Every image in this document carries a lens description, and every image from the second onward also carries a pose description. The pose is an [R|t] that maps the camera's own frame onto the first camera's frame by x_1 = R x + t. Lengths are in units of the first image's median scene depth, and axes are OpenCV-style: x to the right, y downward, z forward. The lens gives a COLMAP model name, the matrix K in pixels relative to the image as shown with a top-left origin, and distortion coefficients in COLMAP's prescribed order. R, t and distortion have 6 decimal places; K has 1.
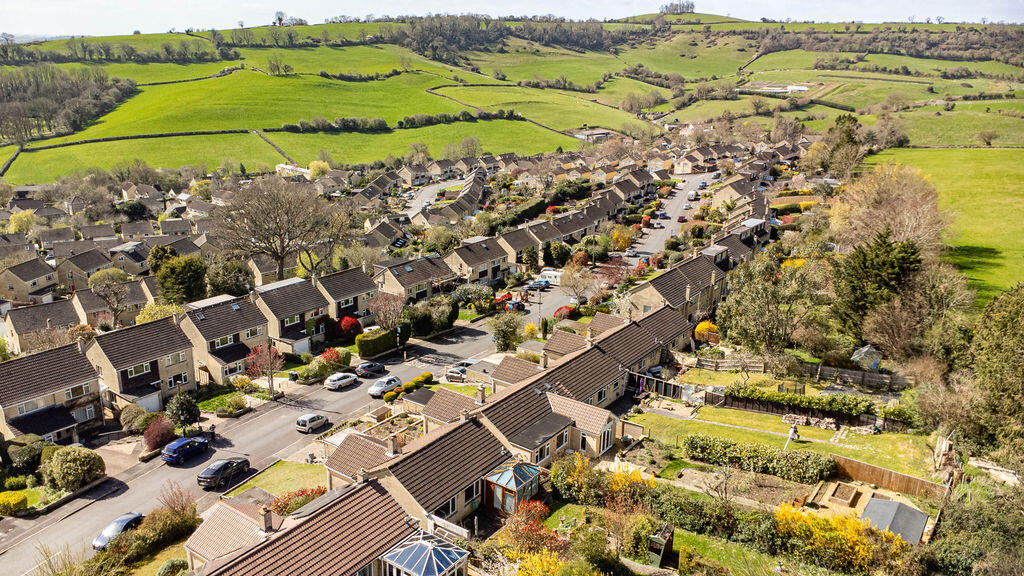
lens RADIAL K [[790.0, 0, 512.6], [0, 790.0, 286.6], [0, 0, 1]] dist [0.037899, -0.019191]
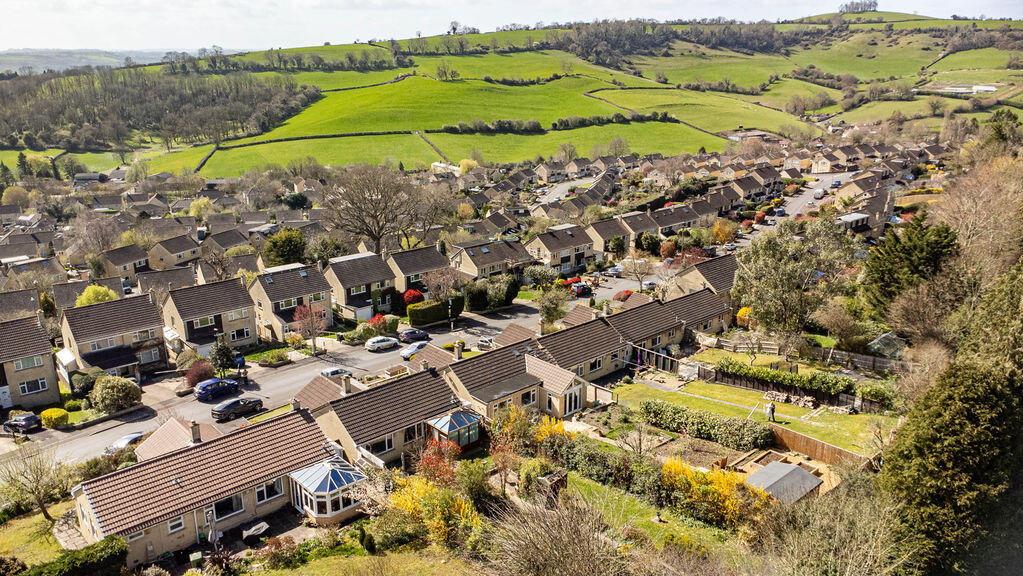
lens RADIAL K [[789.2, 0, 571.8], [0, 789.2, 289.0], [0, 0, 1]] dist [0.037899, -0.019191]
pose [[0.981031, 0.037560, -0.190178, 0.183371], [-0.040036, 0.999156, -0.009190, 0.033988], [0.189672, 0.016630, 0.981707, -0.006524]]
